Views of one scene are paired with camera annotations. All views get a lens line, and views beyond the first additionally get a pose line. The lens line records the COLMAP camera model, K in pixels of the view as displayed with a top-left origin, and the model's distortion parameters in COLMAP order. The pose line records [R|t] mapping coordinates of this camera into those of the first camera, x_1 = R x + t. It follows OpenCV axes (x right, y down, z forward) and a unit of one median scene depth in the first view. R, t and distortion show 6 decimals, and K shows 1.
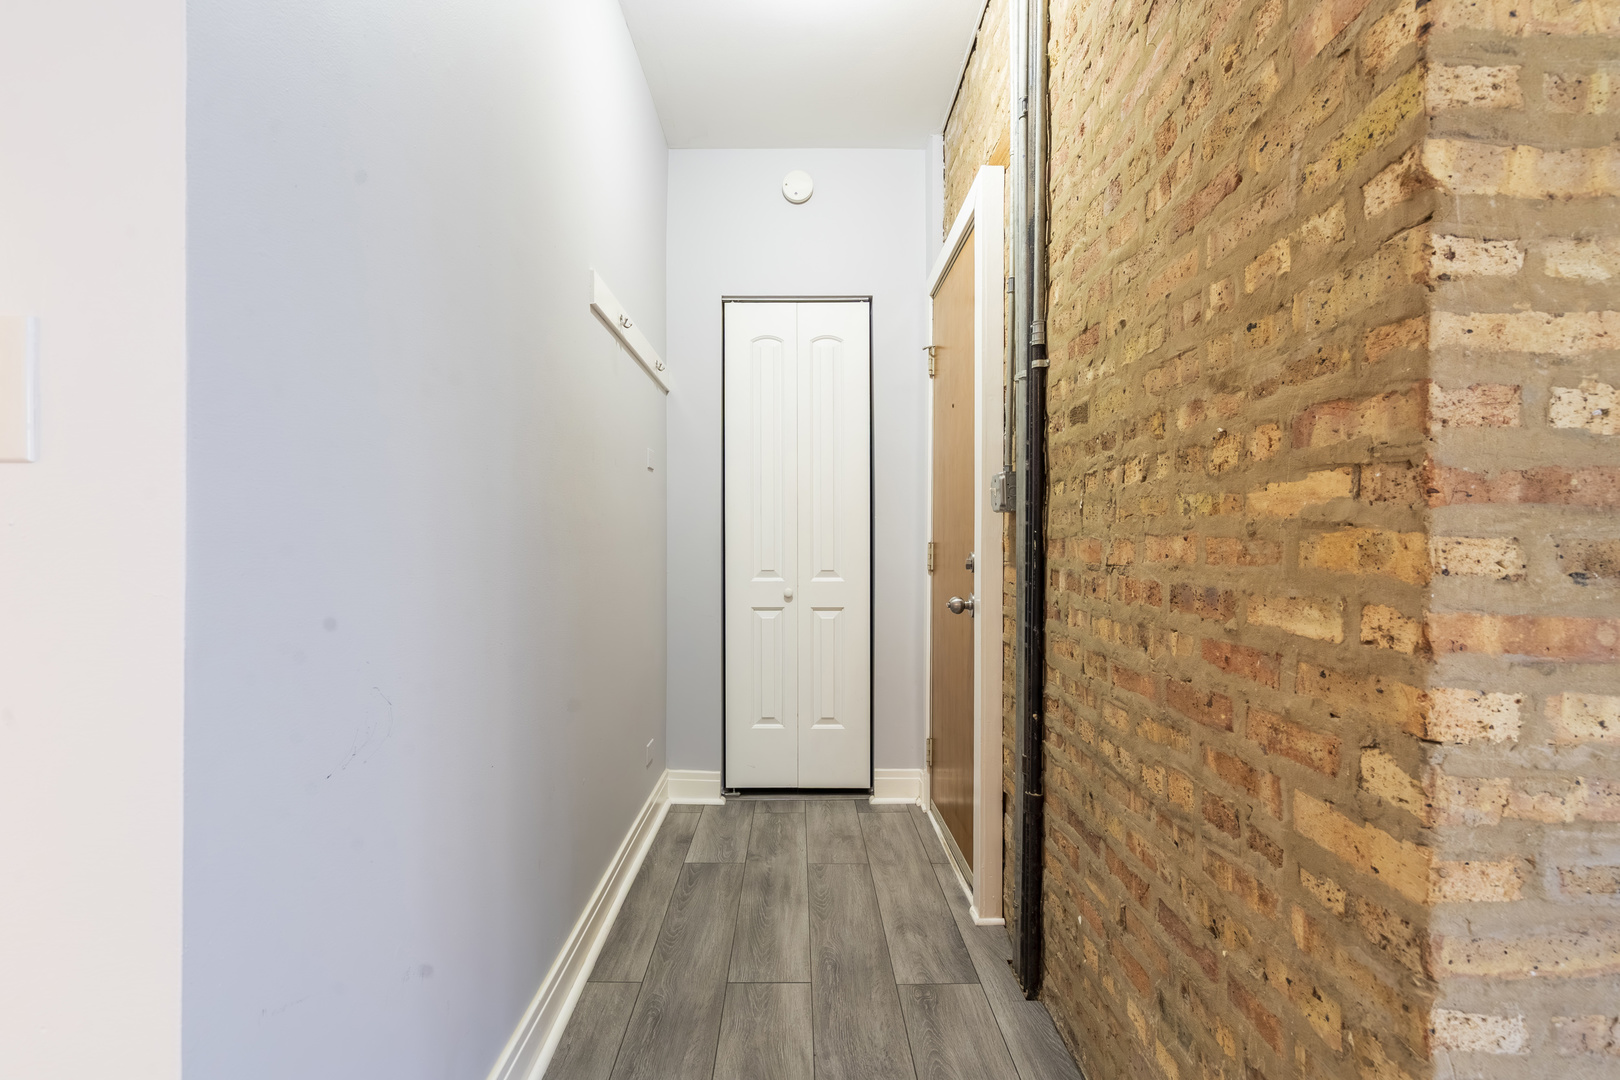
lens RADIAL K [[793.1, 0, 808.0], [0, 793.1, 538.1], [0, 0, 1]] dist [0.001124, 0.001388]
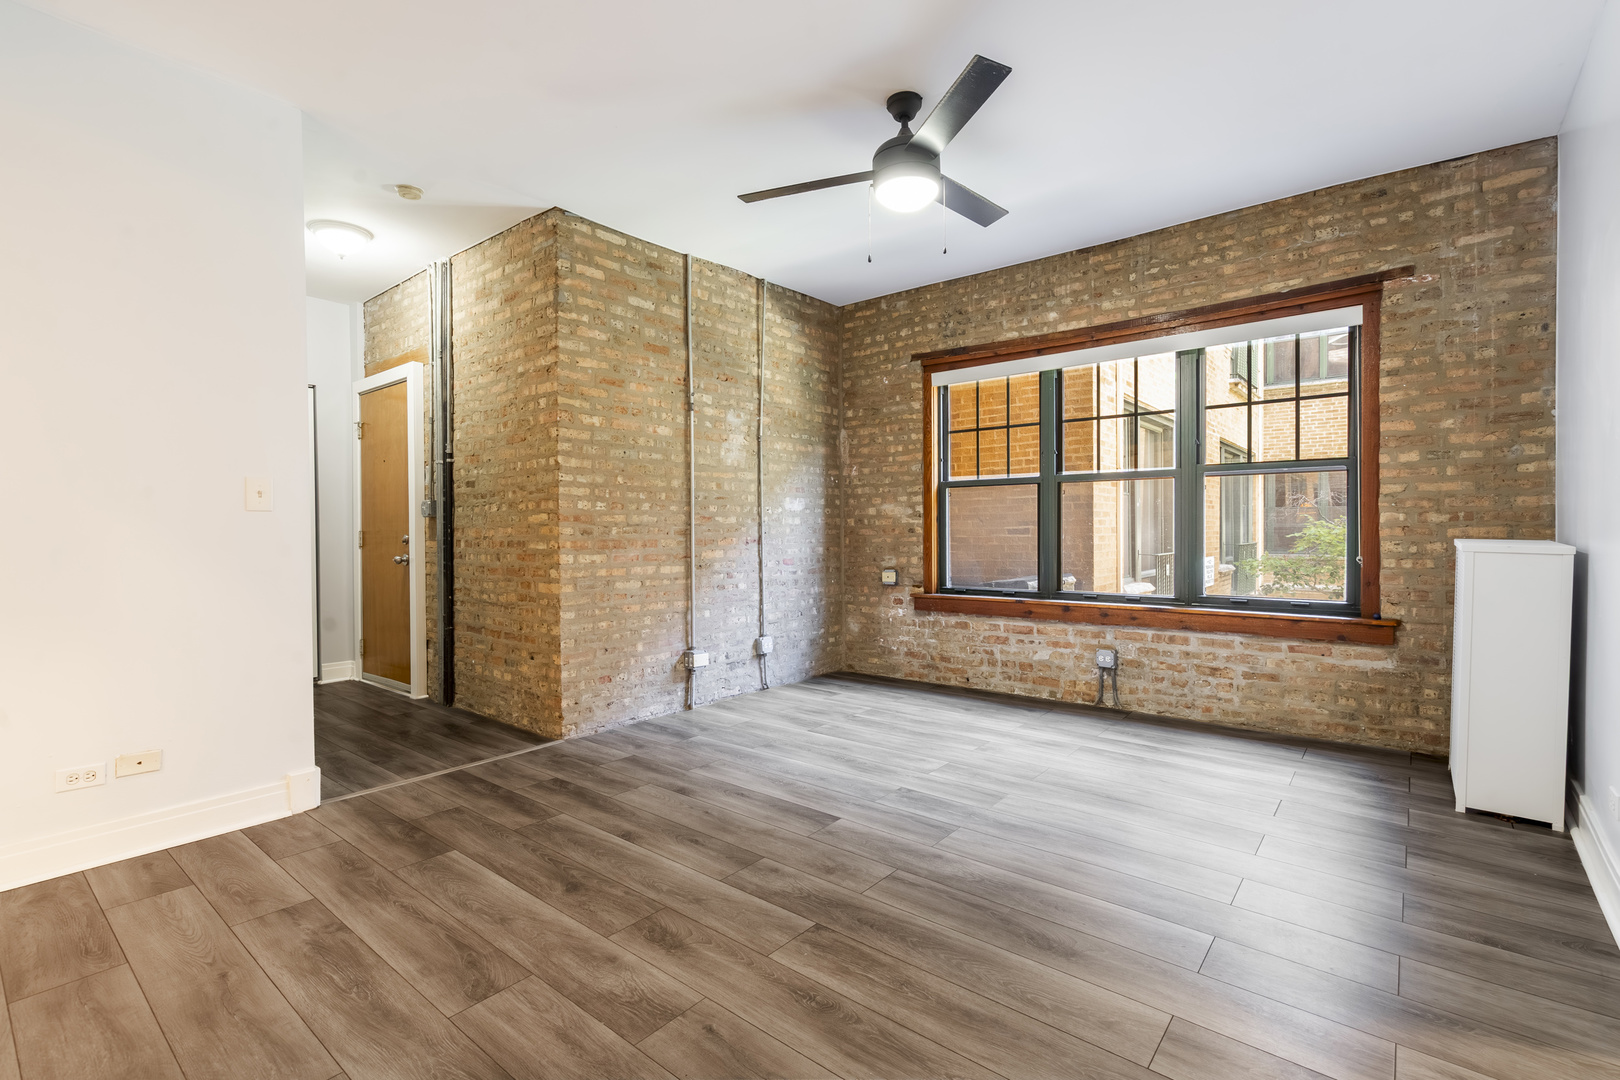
lens RADIAL K [[732.3, 0, 788.2], [0, 732.3, 535.0], [0, 0, 1]] dist [-0.006394, 0.002688]
pose [[0.649047, -0.013270, 0.760632, -1.579794], [0.005765, 0.999905, 0.012525, -0.002402], [-0.760726, -0.003745, 0.649062, -2.702291]]
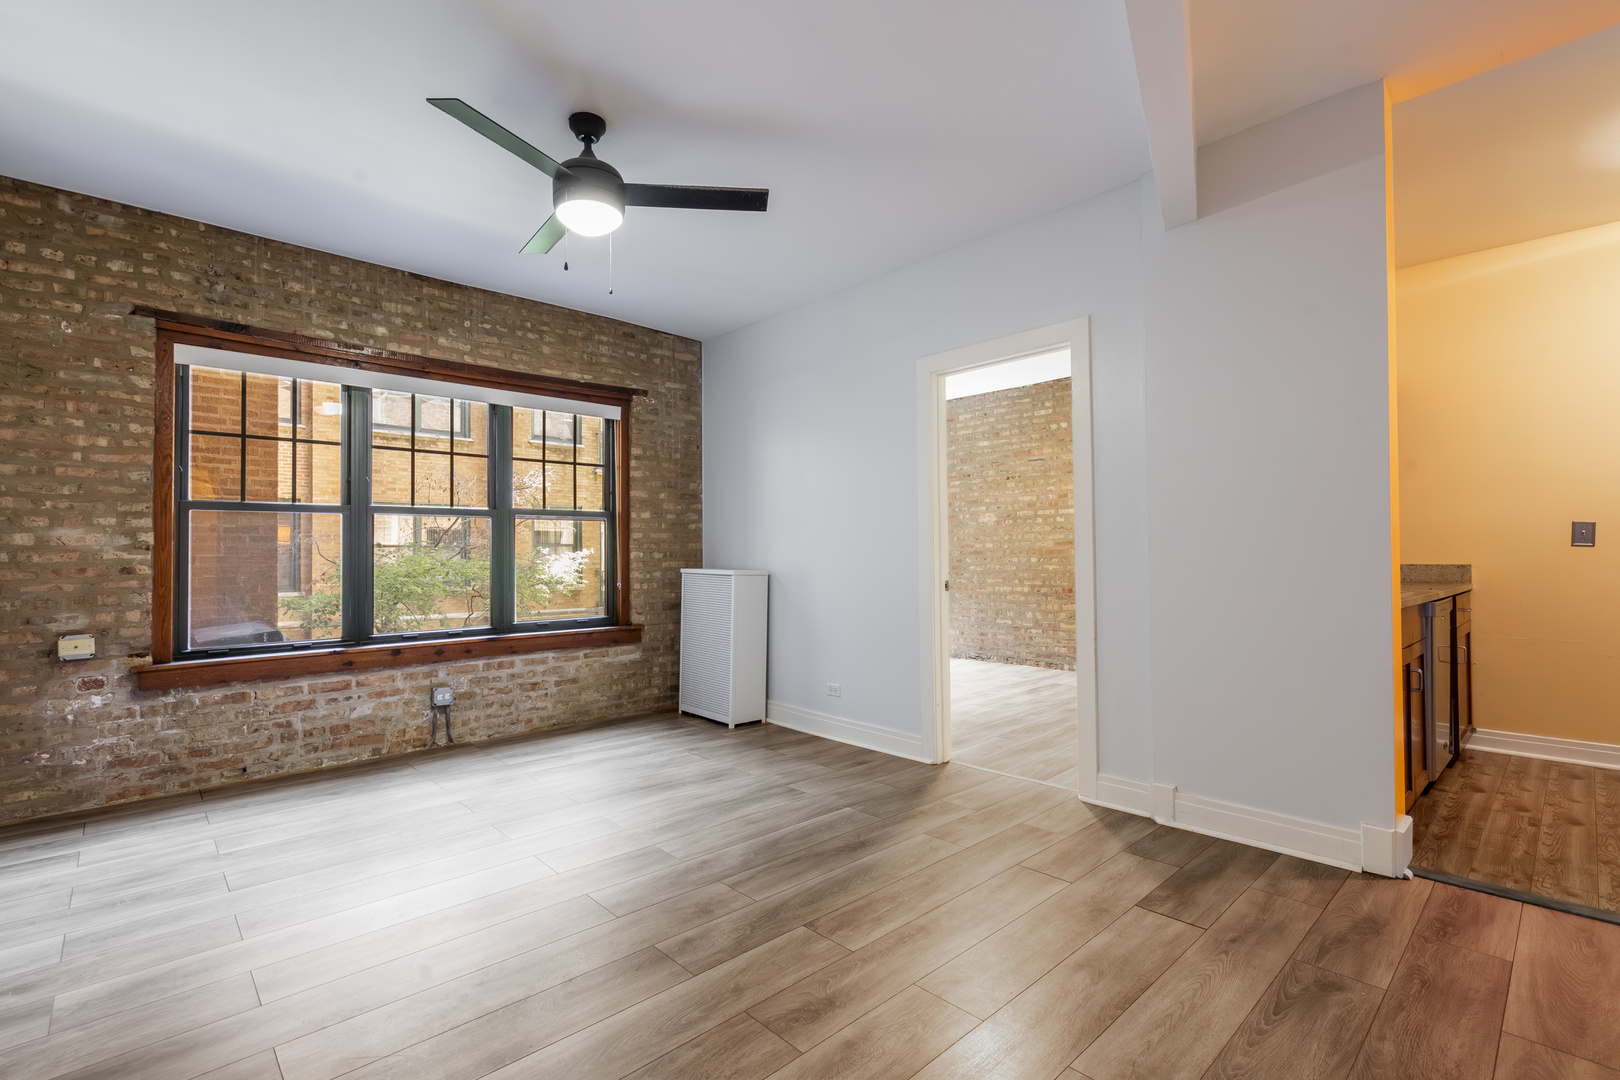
lens RADIAL K [[732.3, 0, 795.8], [0, 732.3, 538.2], [0, 0, 1]] dist [-0.006394, 0.002688]
pose [[-0.670435, 0.023706, 0.741589, -1.642728], [0.007220, 0.999651, -0.025428, -0.006376], [-0.741933, -0.011694, -0.670372, 0.107236]]
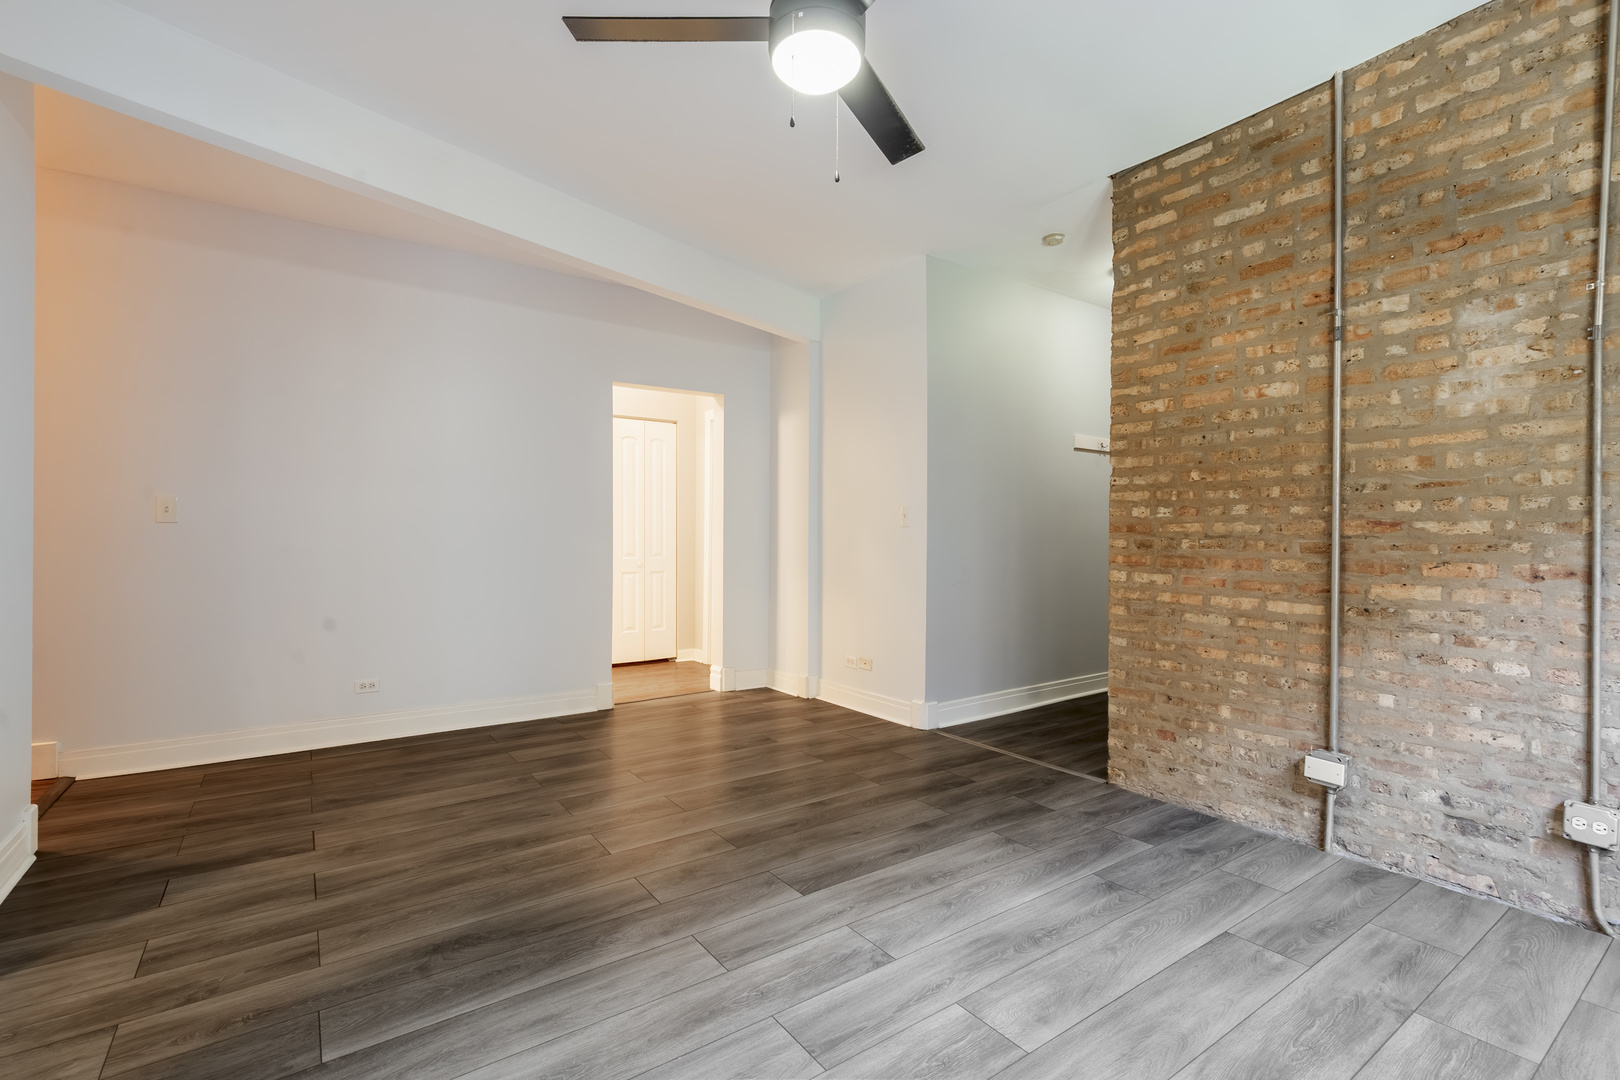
lens RADIAL K [[732.3, 0, 819.3], [0, 732.3, 536.7], [0, 0, 1]] dist [-0.006394, 0.002688]
pose [[0.583820, 0.000558, -0.811883, 2.587418], [-0.001144, 0.999999, -0.000135, -0.010049], [0.811883, 0.001008, 0.583820, -2.346170]]
